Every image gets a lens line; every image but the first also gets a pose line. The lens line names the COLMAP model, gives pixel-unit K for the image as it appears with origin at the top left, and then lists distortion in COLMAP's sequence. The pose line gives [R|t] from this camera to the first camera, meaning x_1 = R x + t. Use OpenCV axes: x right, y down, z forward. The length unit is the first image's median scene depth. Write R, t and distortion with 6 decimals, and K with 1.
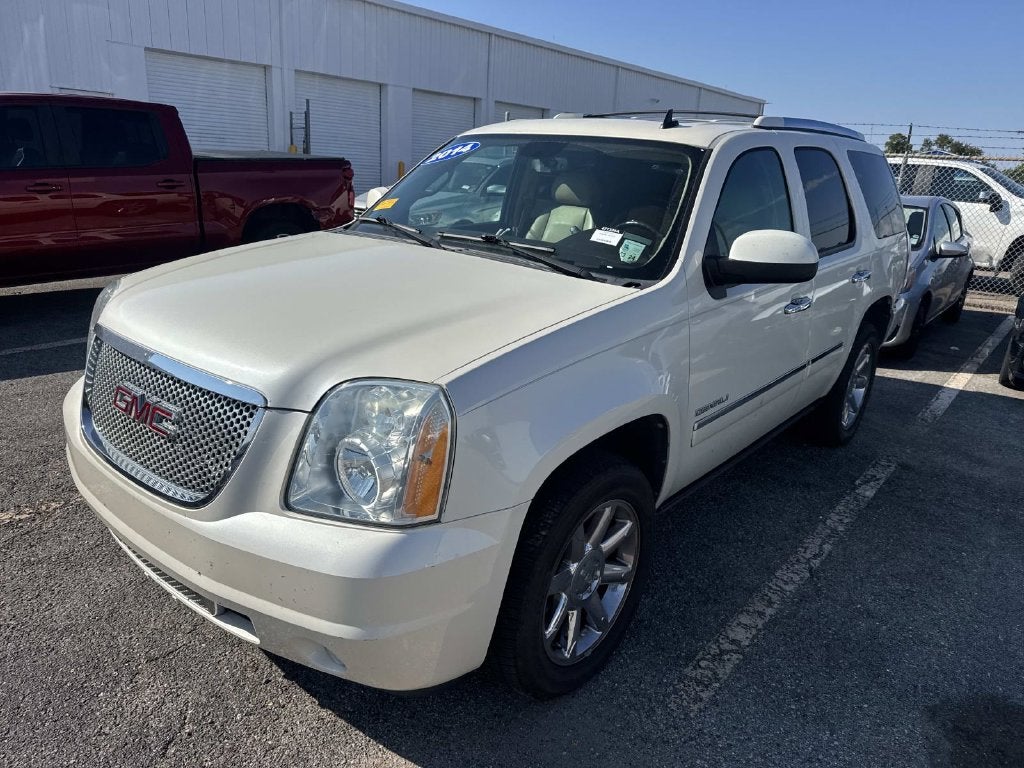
lens RADIAL K [[727.4, 0, 506.7], [0, 727.4, 386.4], [0, 0, 1]] dist [0.005021, 0.001348]
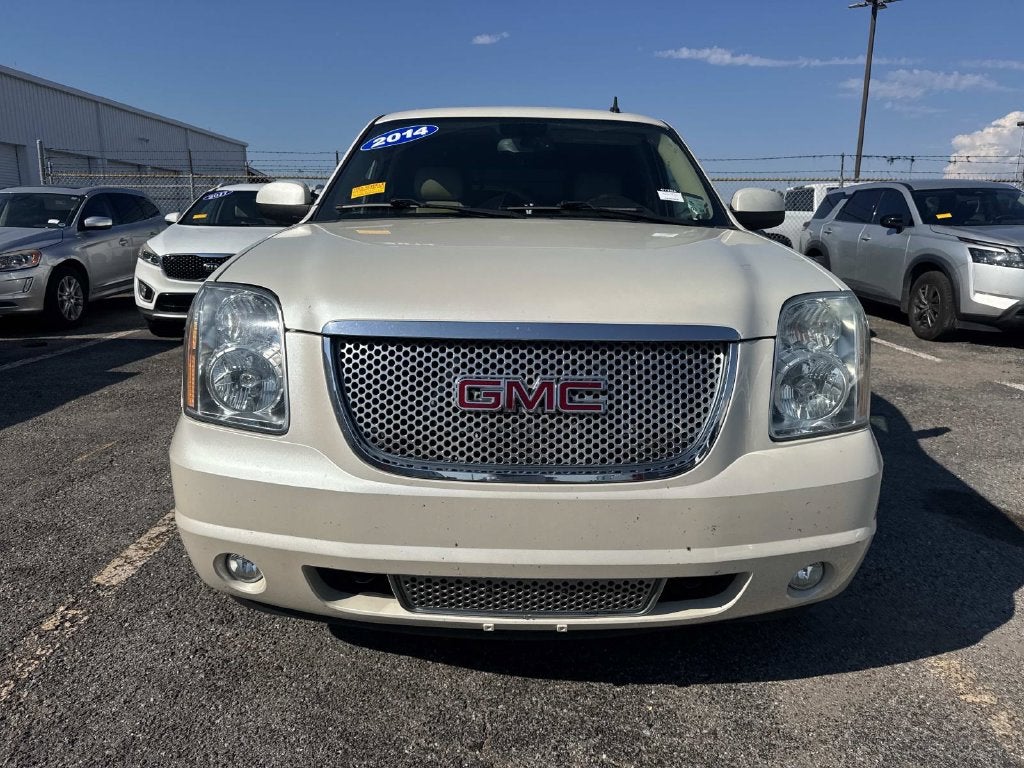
lens RADIAL K [[721.9, 0, 496.0], [0, 721.9, 391.0], [0, 0, 1]] dist [0.059245, -0.081723]
pose [[0.752436, -0.173414, 0.635427, -0.623812], [0.213233, 0.976900, 0.014108, 0.007235], [-0.623195, 0.124878, 0.772032, 0.255011]]
